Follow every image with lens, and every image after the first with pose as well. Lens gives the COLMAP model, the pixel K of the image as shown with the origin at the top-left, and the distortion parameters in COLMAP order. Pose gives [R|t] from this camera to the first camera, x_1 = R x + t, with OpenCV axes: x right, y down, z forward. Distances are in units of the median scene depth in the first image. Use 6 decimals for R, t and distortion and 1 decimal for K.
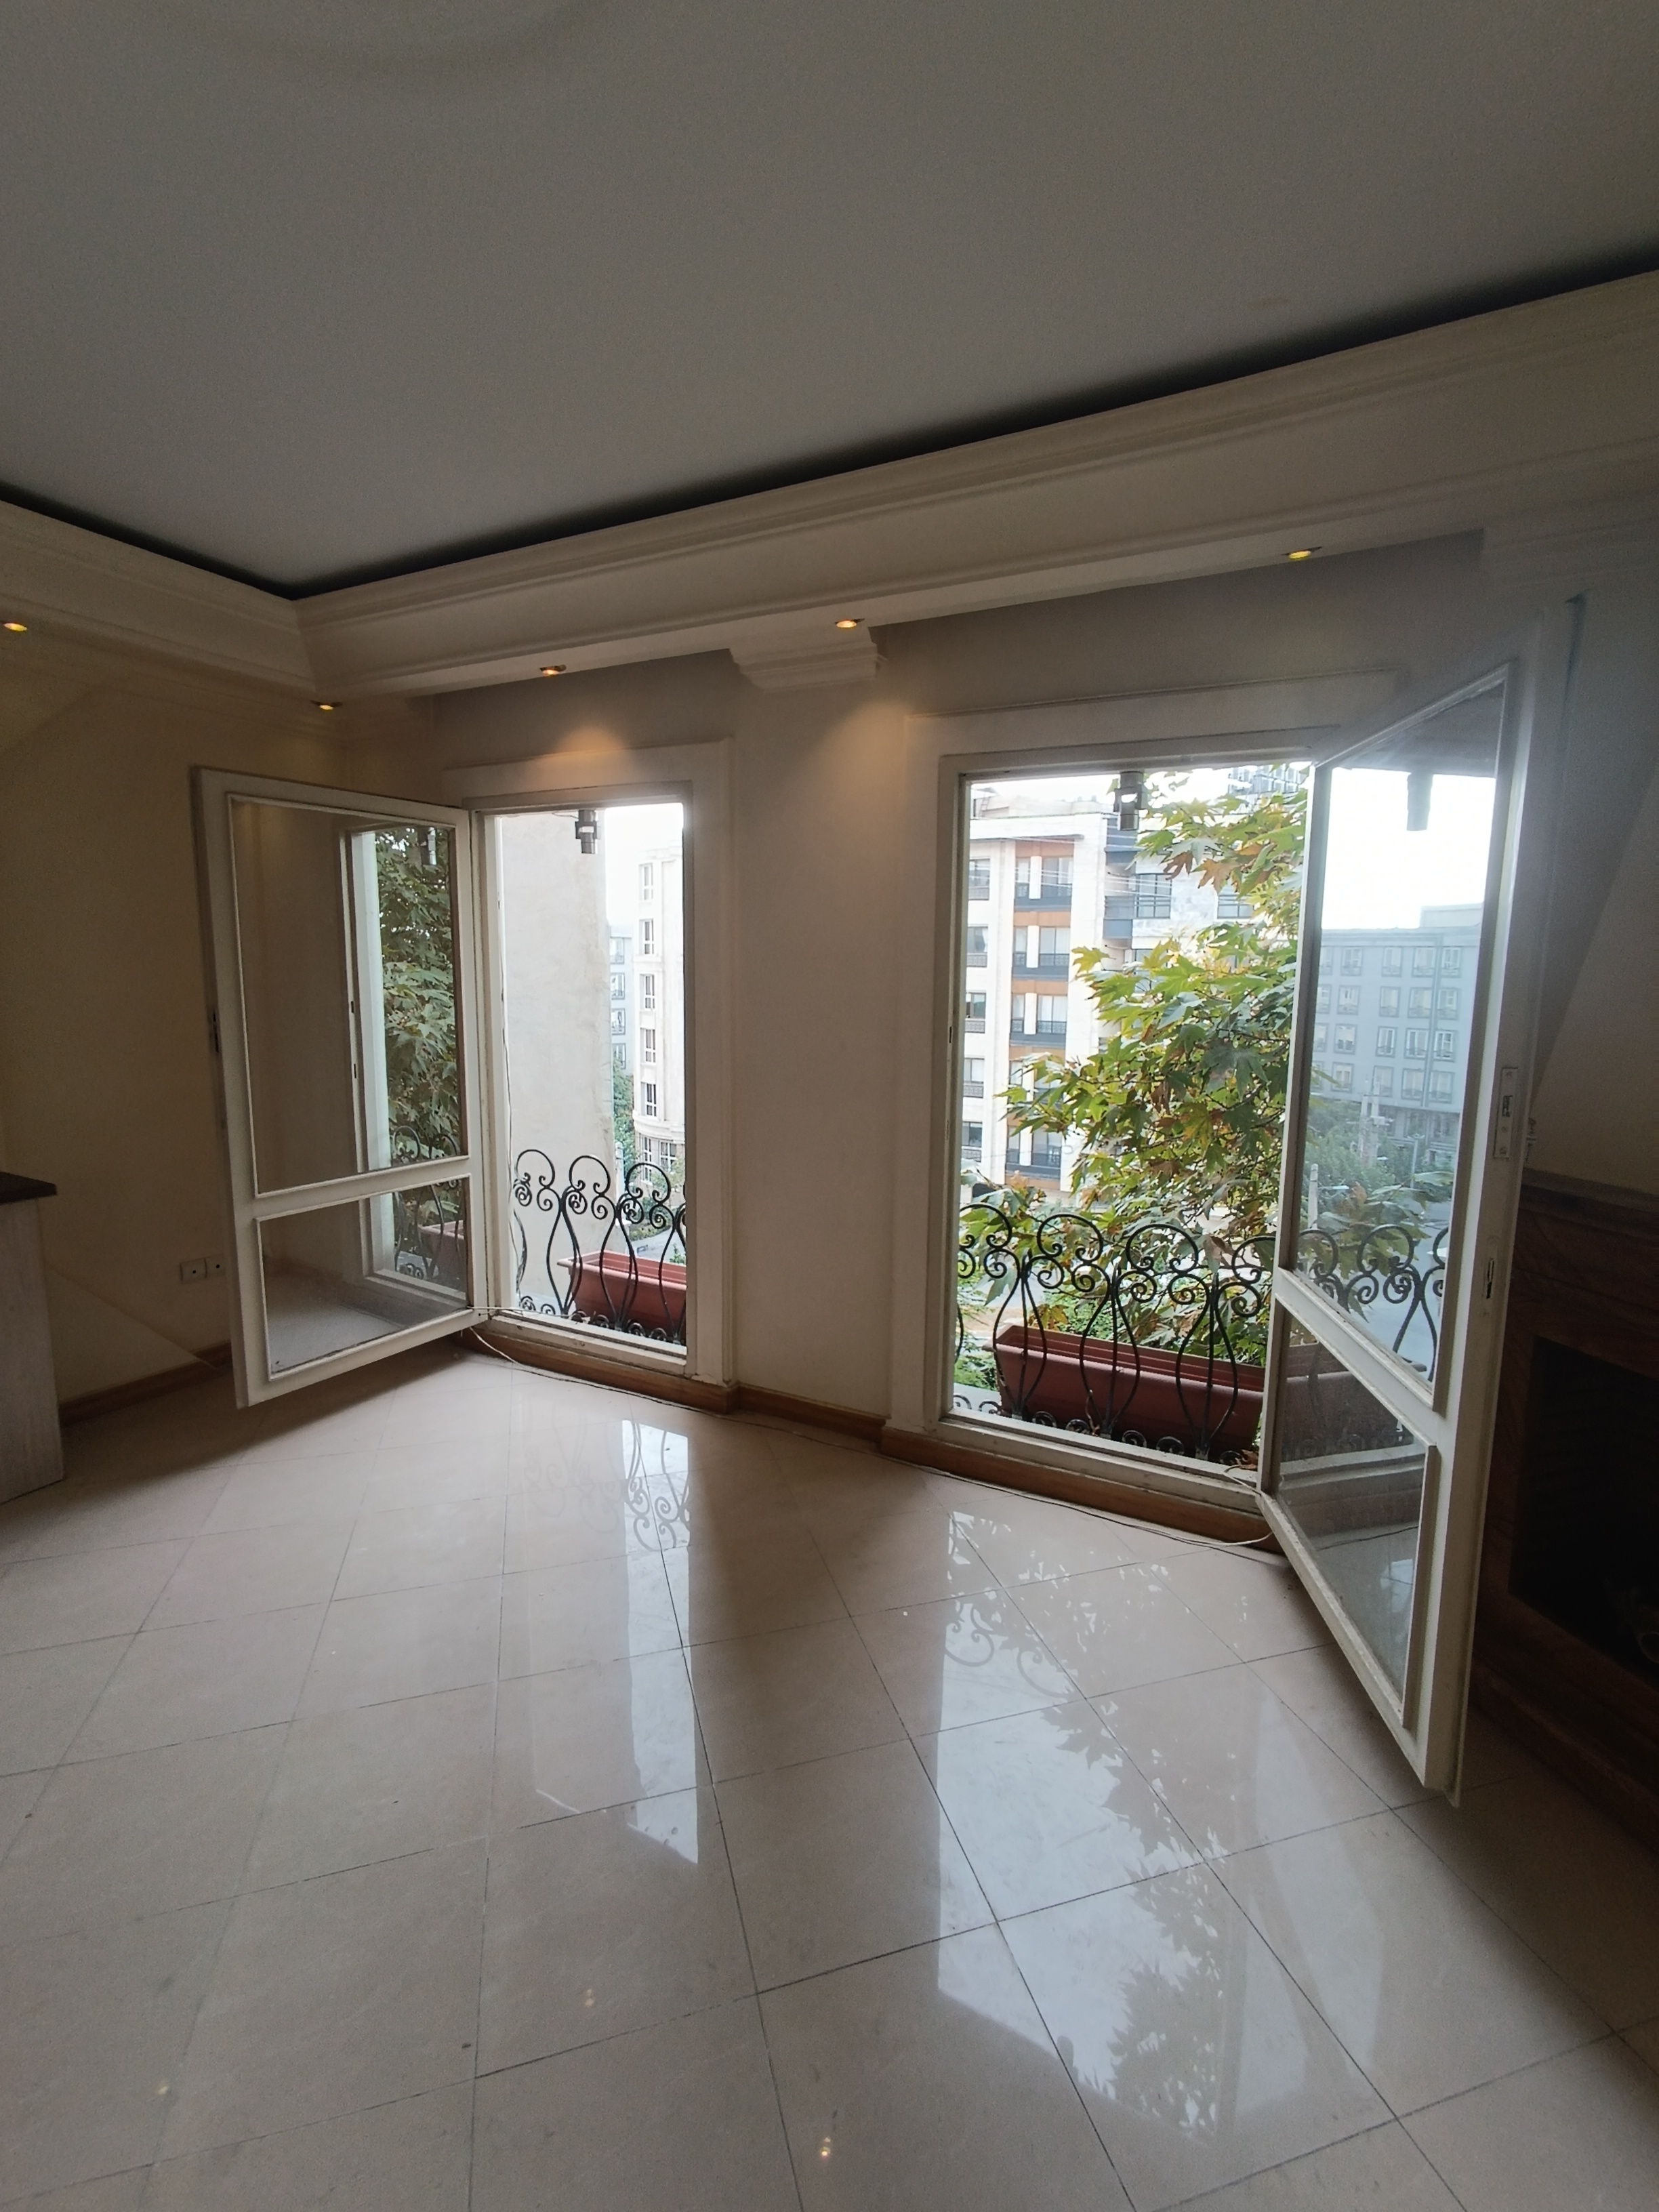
lens RADIAL K [[1013.5, 0, 838.2], [0, 1013.5, 1103.7], [0, 0, 1]] dist [-0.045009, 0.051077]
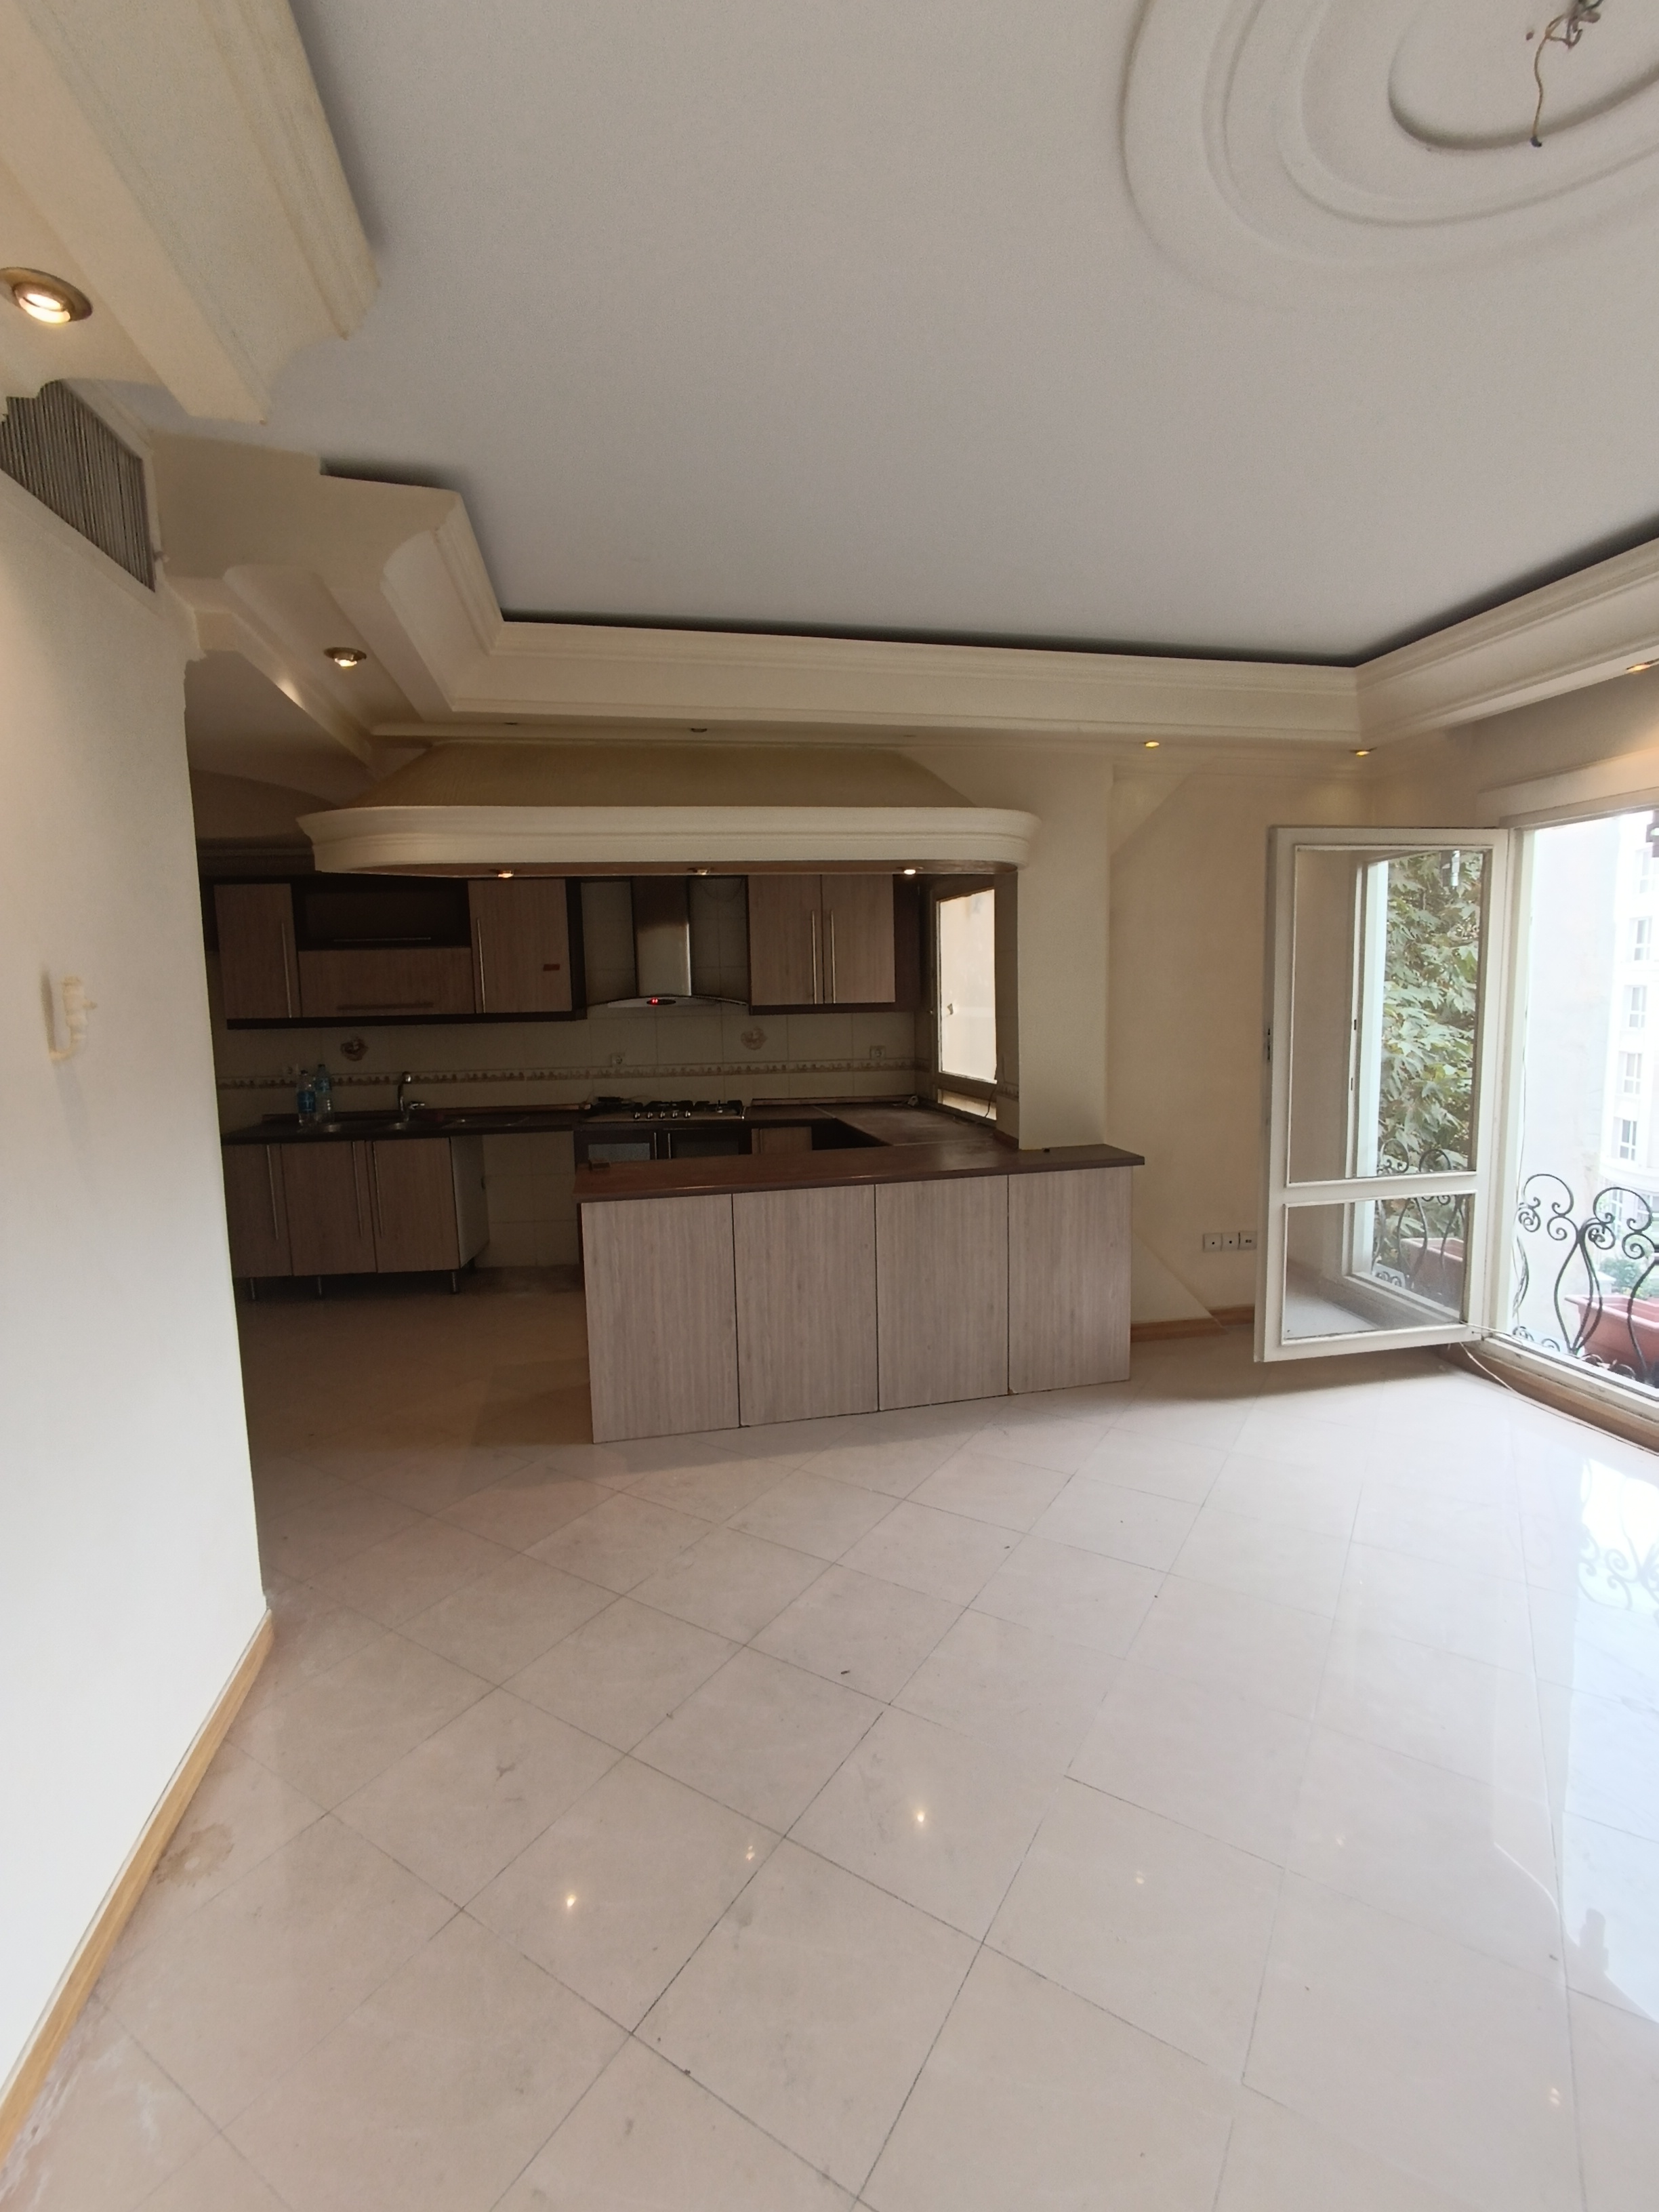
lens RADIAL K [[1013.5, 0, 838.2], [0, 1013.5, 1103.7], [0, 0, 1]] dist [-0.045009, 0.051077]
pose [[0.661328, 0.059042, -0.747770, -0.041405], [-0.072170, 0.997281, 0.014915, 0.013704], [0.746617, 0.044102, 0.663790, -0.136852]]
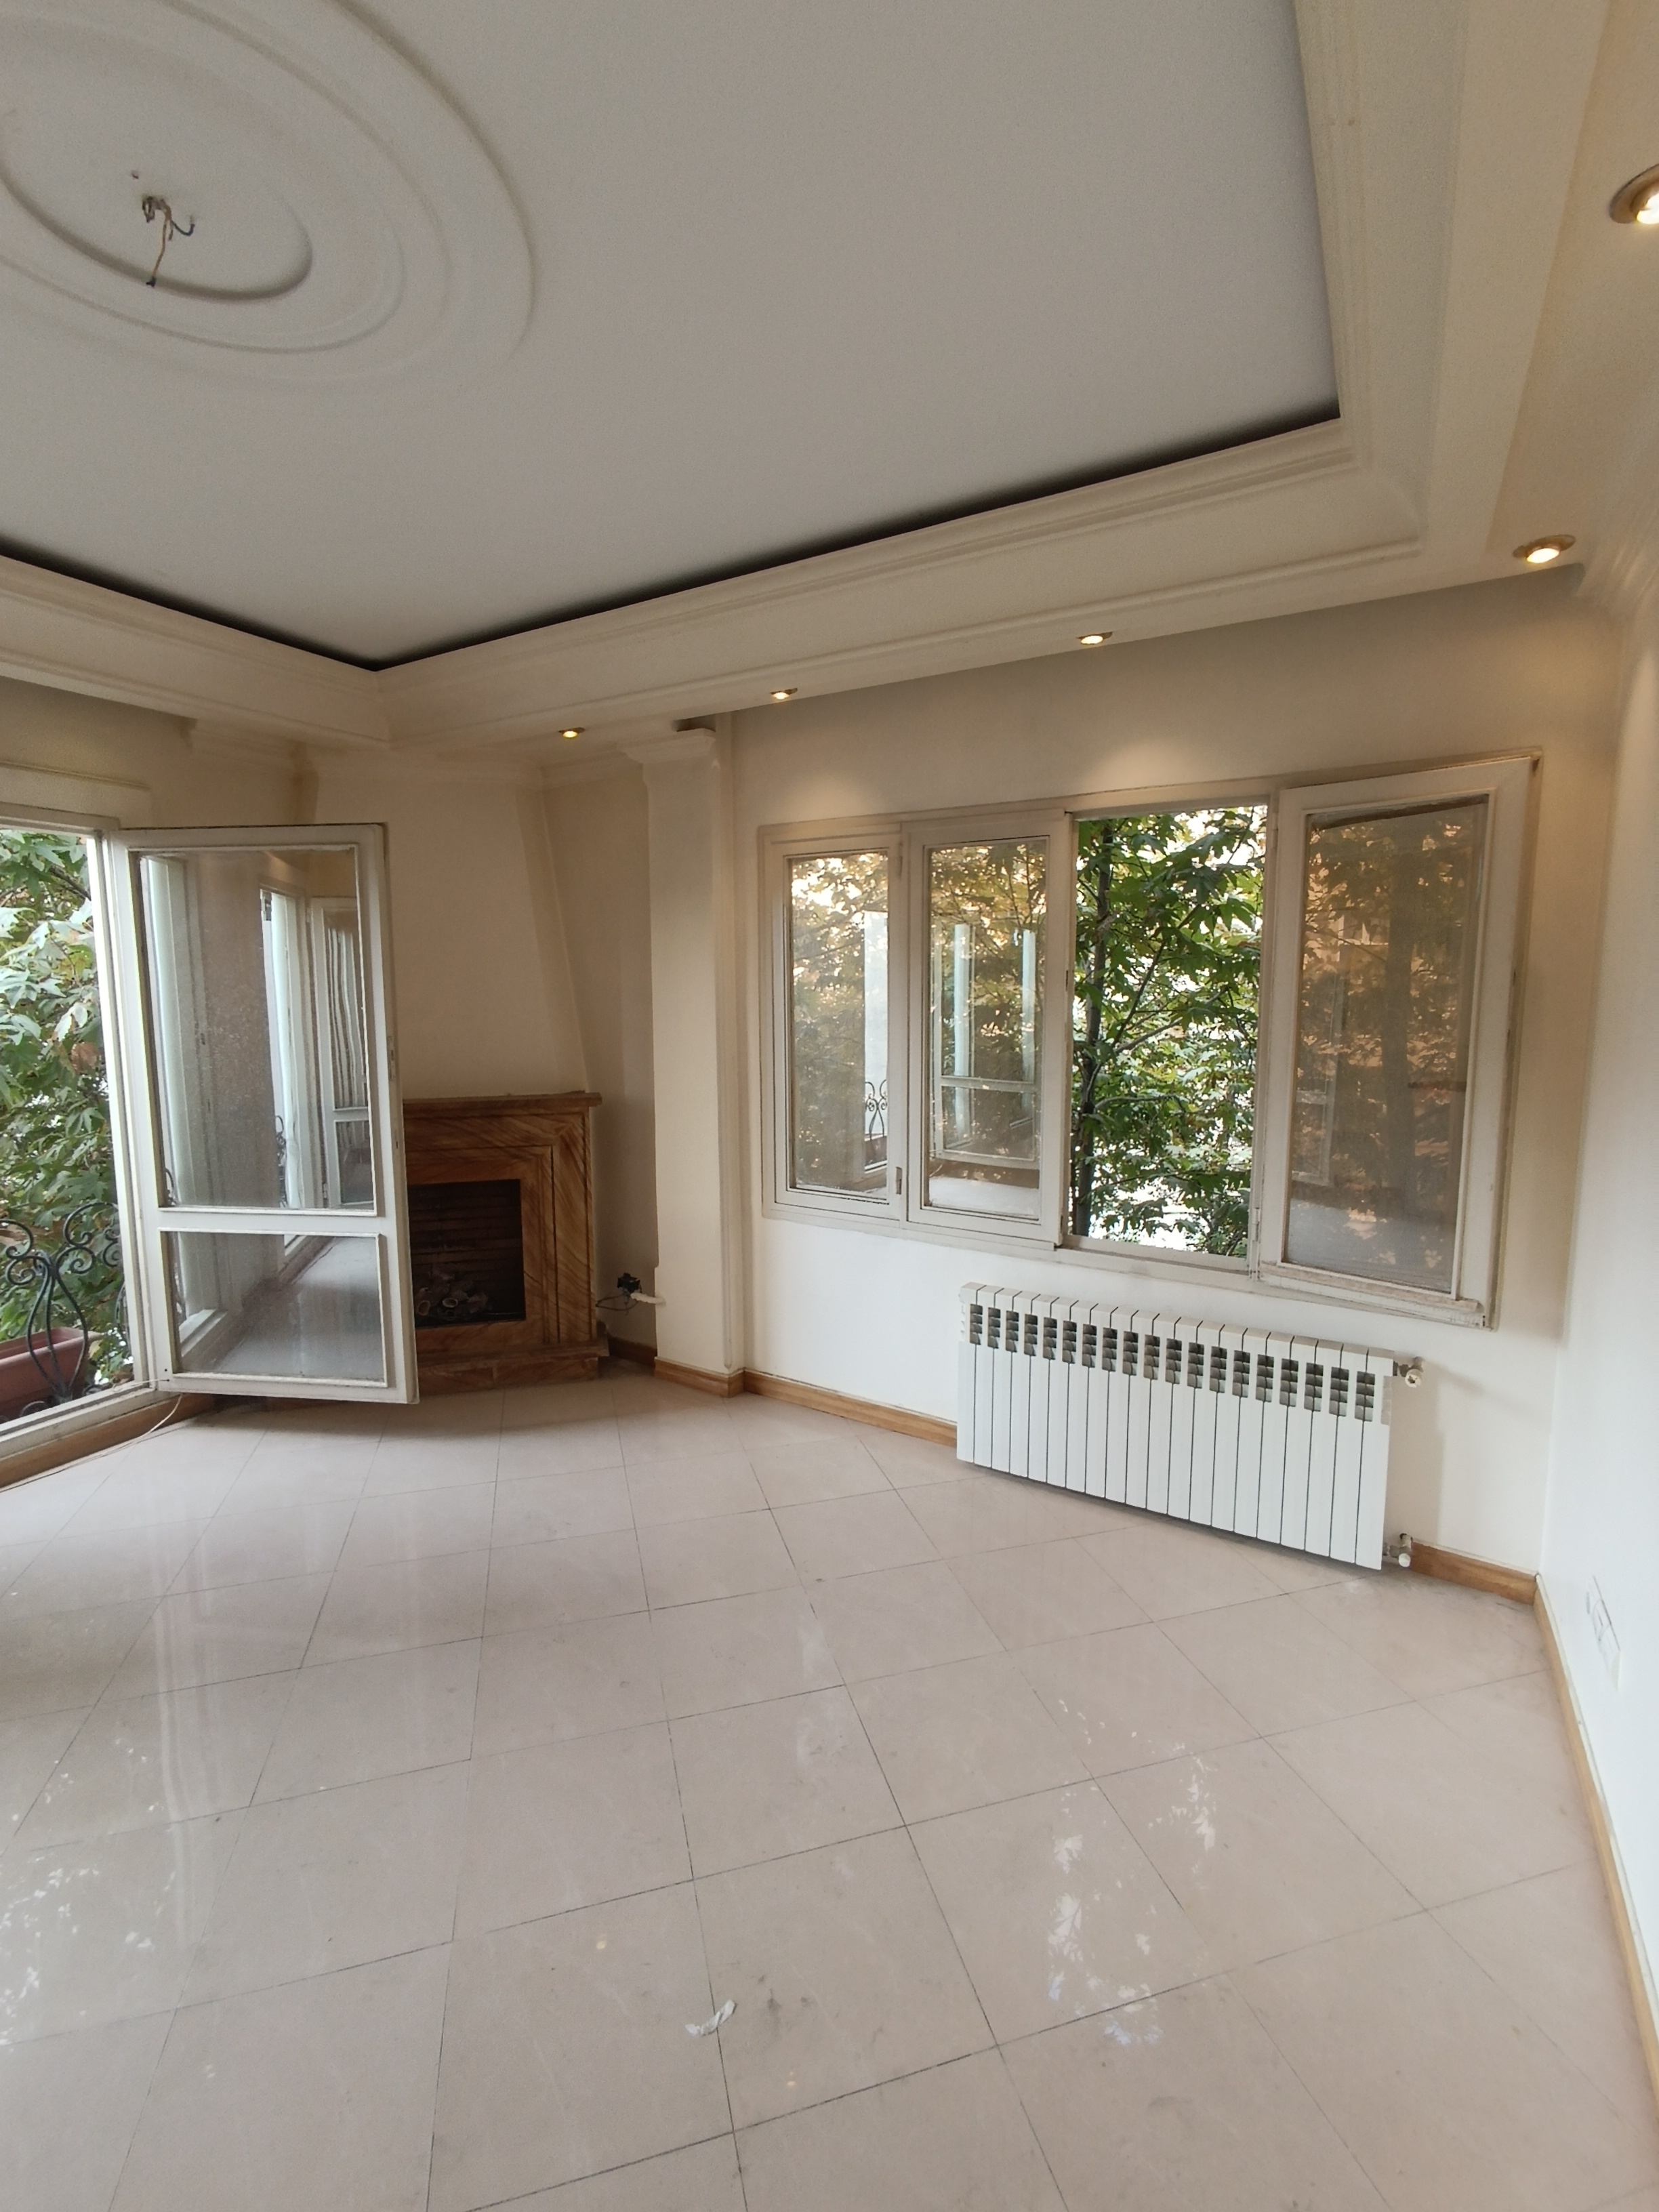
lens RADIAL K [[1013.5, 0, 838.2], [0, 1013.5, 1103.7], [0, 0, 1]] dist [-0.045009, 0.051077]
pose [[0.007202, -0.127420, 0.991823, -0.562168], [0.137009, 0.982620, 0.125243, -0.016226], [-0.990544, 0.134987, 0.024535, 0.011557]]
